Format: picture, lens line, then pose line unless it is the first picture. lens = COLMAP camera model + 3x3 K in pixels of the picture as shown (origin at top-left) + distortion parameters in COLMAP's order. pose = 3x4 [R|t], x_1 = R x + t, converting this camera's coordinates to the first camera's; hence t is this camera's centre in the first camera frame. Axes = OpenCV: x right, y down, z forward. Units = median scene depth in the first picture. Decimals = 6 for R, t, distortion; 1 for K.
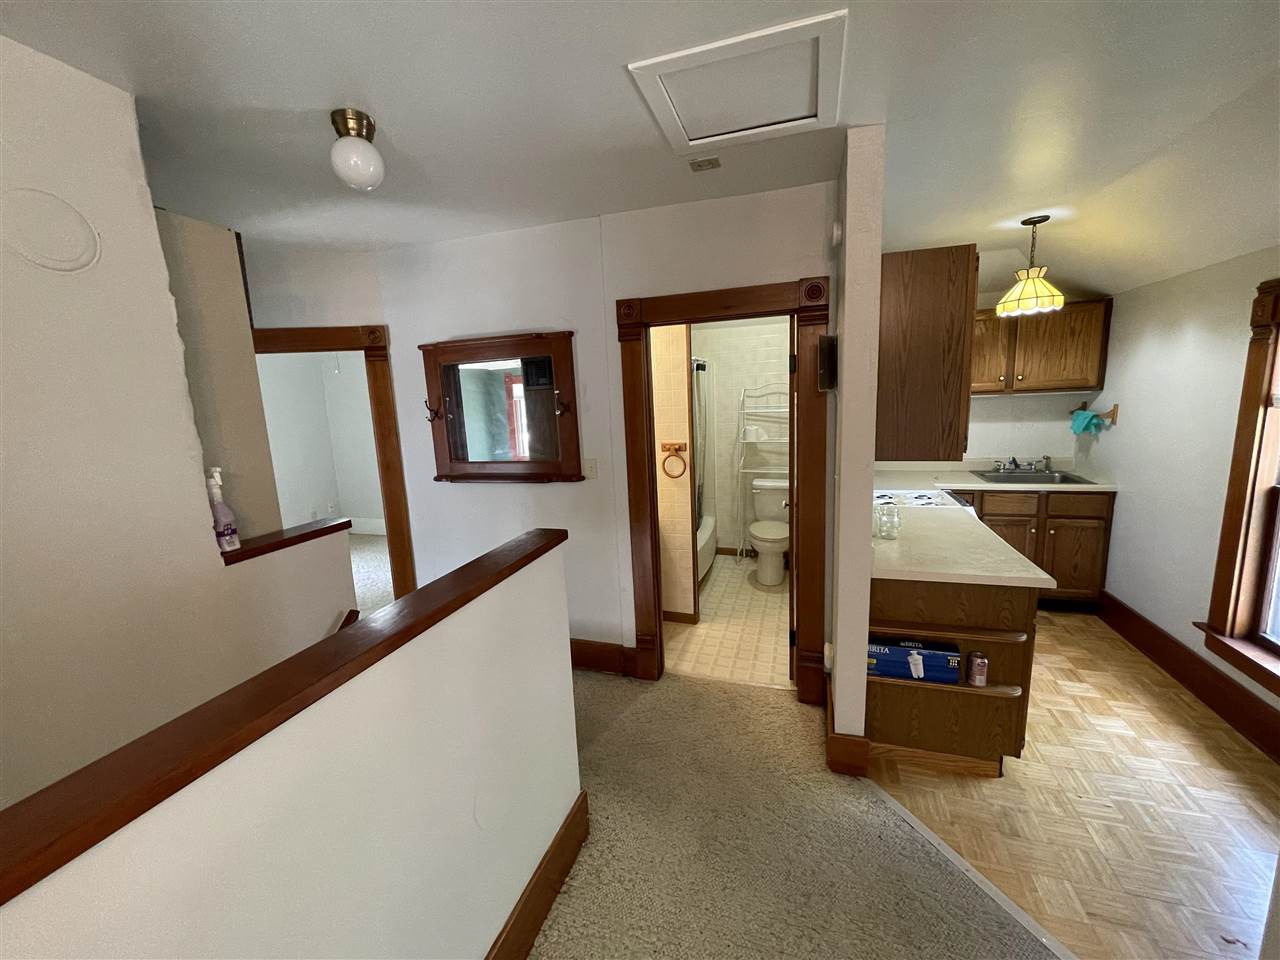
lens RADIAL K [[509.6, 0, 636.3], [0, 509.6, 480.7], [0, 0, 1]] dist [0.002404, -0.003306]
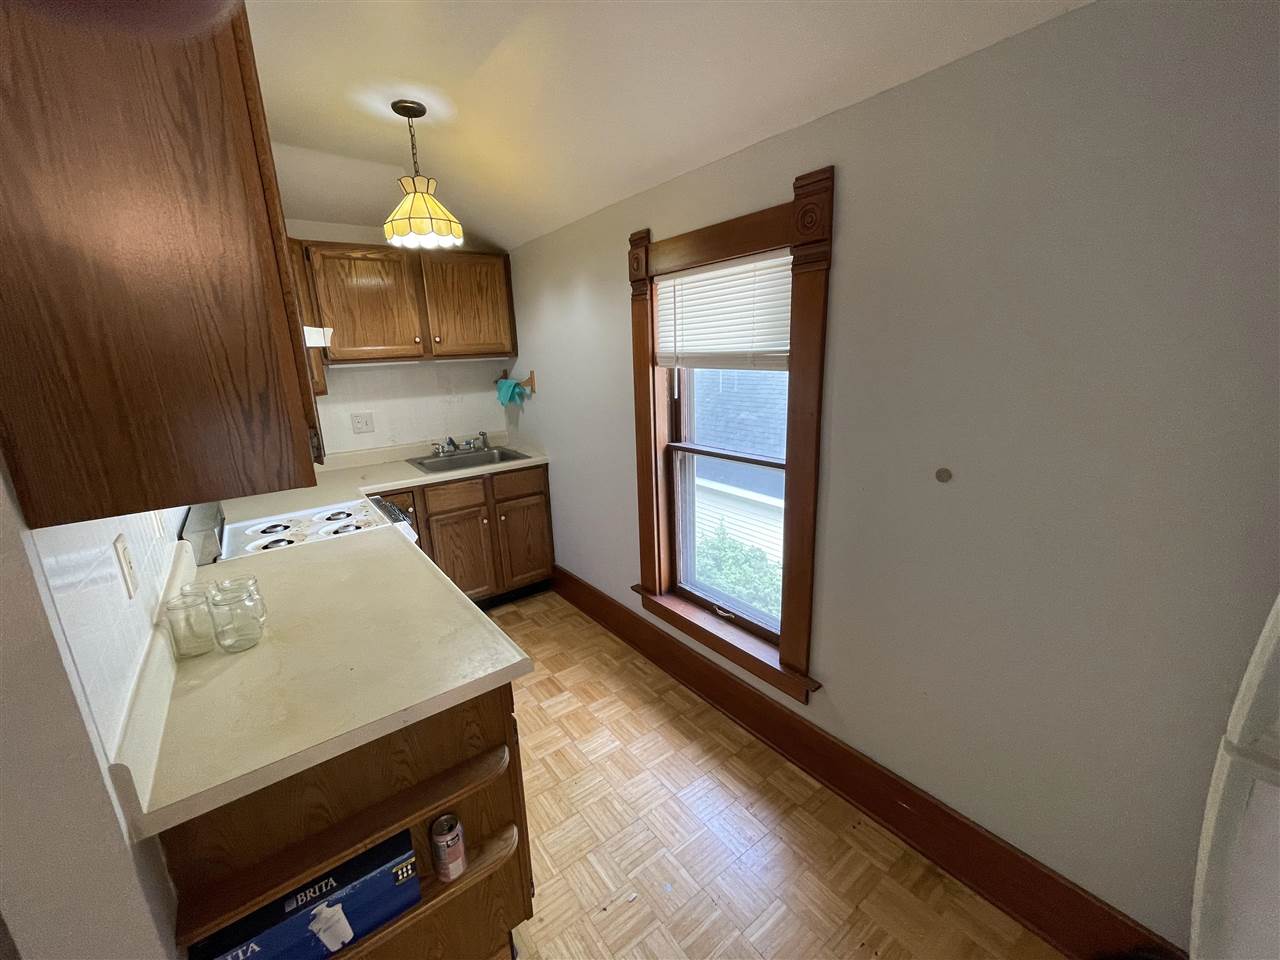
lens RADIAL K [[515.7, 0, 637.2], [0, 515.7, 479.9], [0, 0, 1]] dist [0.002633, -0.002838]
pose [[0.564220, -0.174586, 0.806954, 0.254626], [0.148402, 0.982914, 0.108893, -0.028016], [-0.812177, 0.058314, 0.580489, 0.308297]]
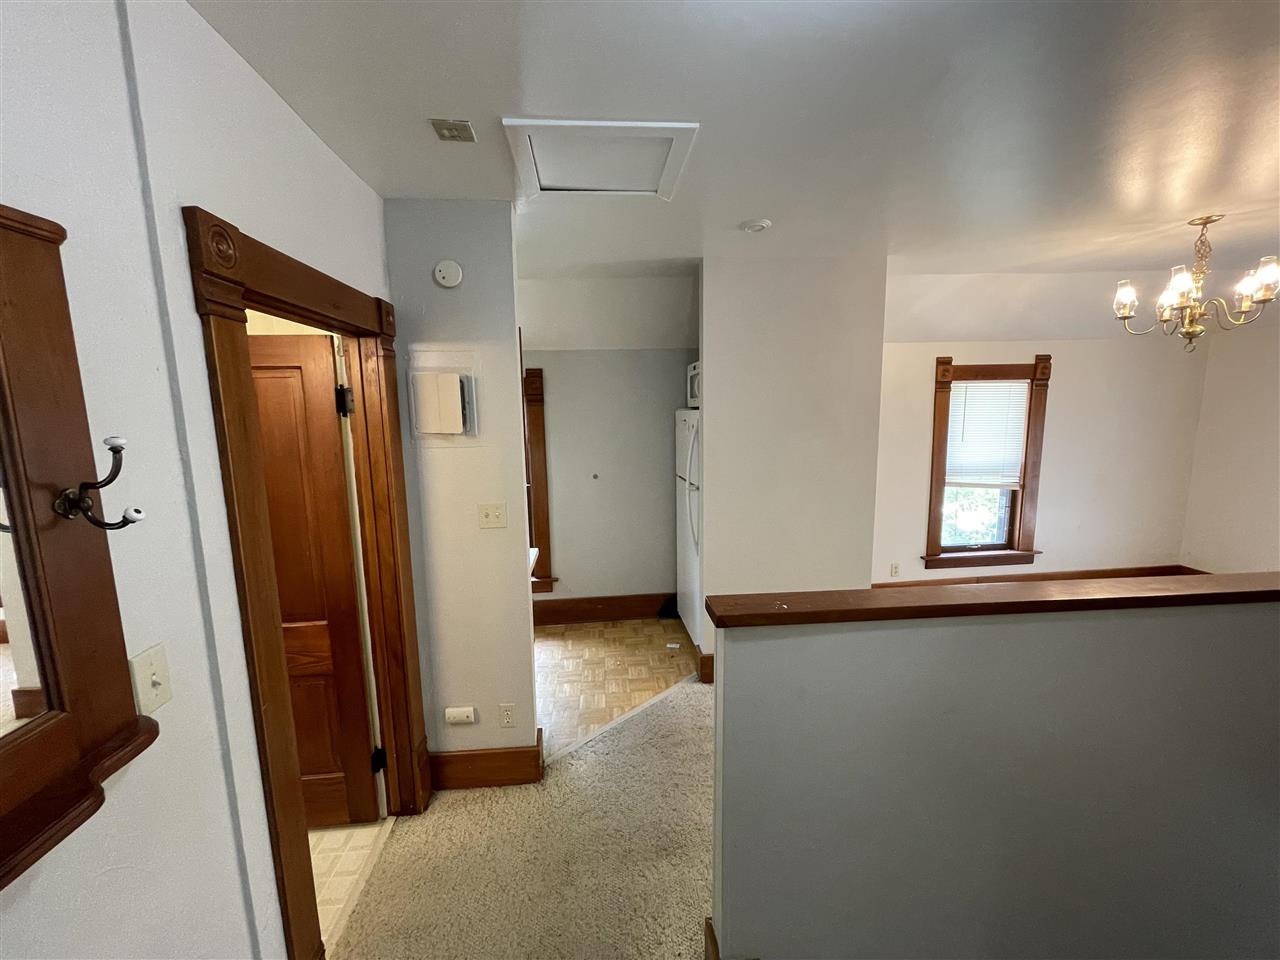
lens RADIAL K [[515.7, 0, 637.2], [0, 515.7, 479.9], [0, 0, 1]] dist [0.002633, -0.002838]
pose [[-0.387641, -0.075843, 0.918685, -0.042340], [0.194973, 0.967316, 0.162127, -0.323019], [-0.900955, 0.241966, -0.360184, 1.840178]]
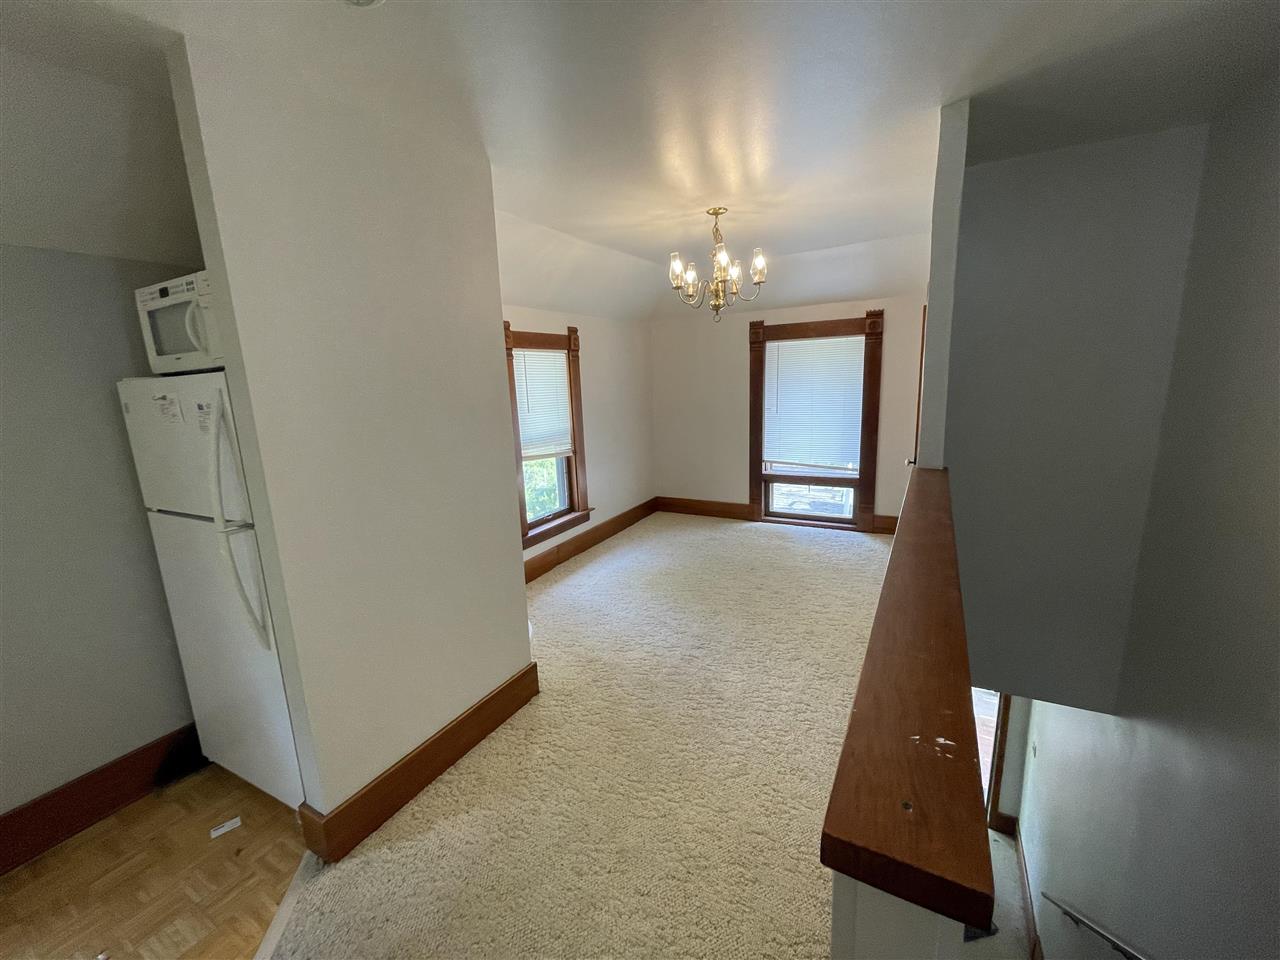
lens RADIAL K [[515.7, 0, 637.2], [0, 515.7, 479.9], [0, 0, 1]] dist [0.002633, -0.002838]
pose [[-0.977030, 0.047166, 0.207815, 0.323876], [0.118822, 0.930109, 0.347533, -0.298048], [-0.176899, 0.364244, -0.914349, 1.766006]]
